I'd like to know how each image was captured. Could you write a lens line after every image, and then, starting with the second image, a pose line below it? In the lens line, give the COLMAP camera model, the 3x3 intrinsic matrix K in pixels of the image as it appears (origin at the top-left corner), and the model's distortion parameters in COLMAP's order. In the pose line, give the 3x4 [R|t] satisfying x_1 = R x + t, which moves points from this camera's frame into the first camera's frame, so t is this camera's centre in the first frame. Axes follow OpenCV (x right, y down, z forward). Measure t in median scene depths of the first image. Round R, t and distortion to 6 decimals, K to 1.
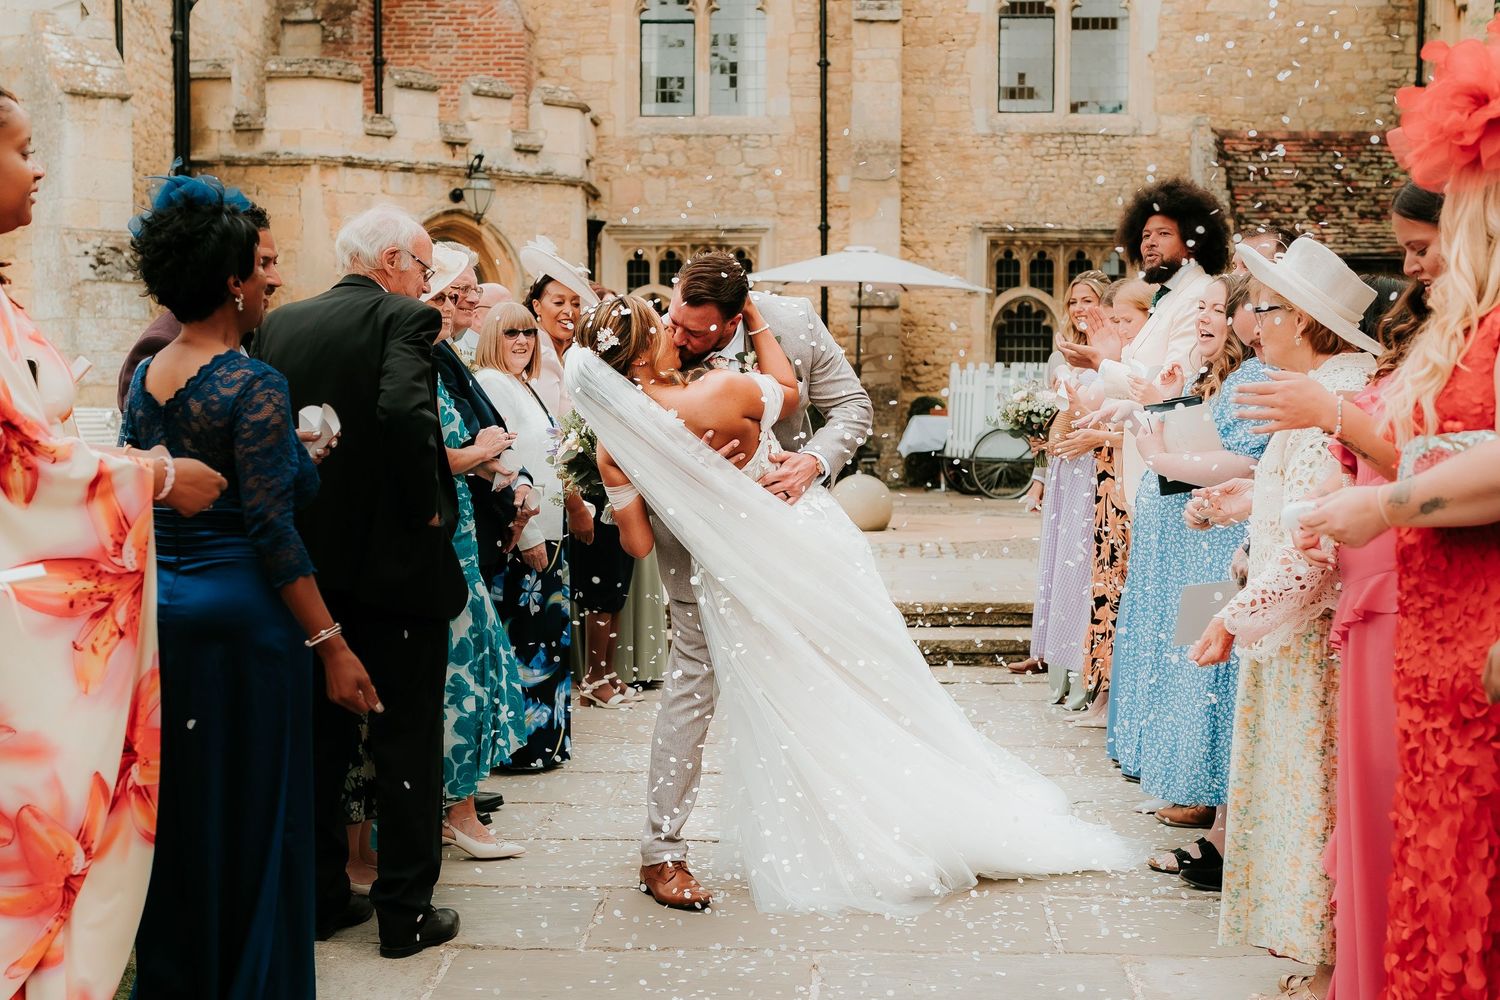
lens RADIAL K [[1504.1, 0, 747.8], [0, 1504.1, 490.5], [0, 0, 1]] dist [0.026882, 0.000000]
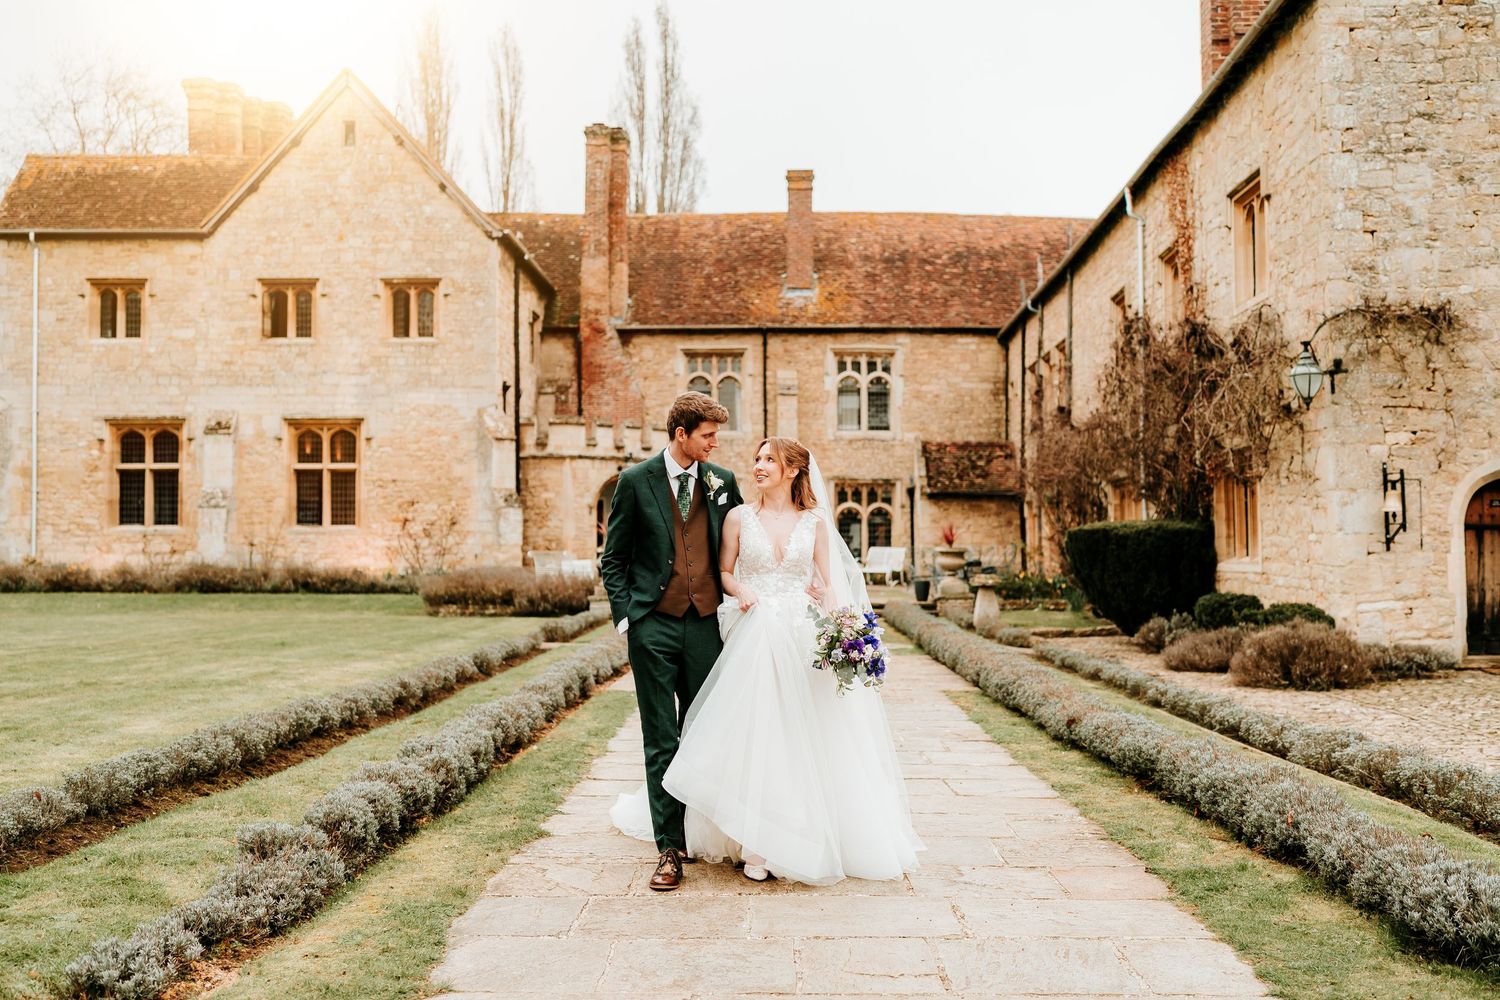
lens RADIAL K [[1504.1, 0, 751.8], [0, 1504.1, 501.3], [0, 0, 1]] dist [0.026882, 0.000000]
pose [[0.997859, -0.003994, 0.065284, -0.137610], [0.010559, 0.994880, -0.100515, 0.109283], [-0.064548, 0.100989, 0.992791, -1.461771]]
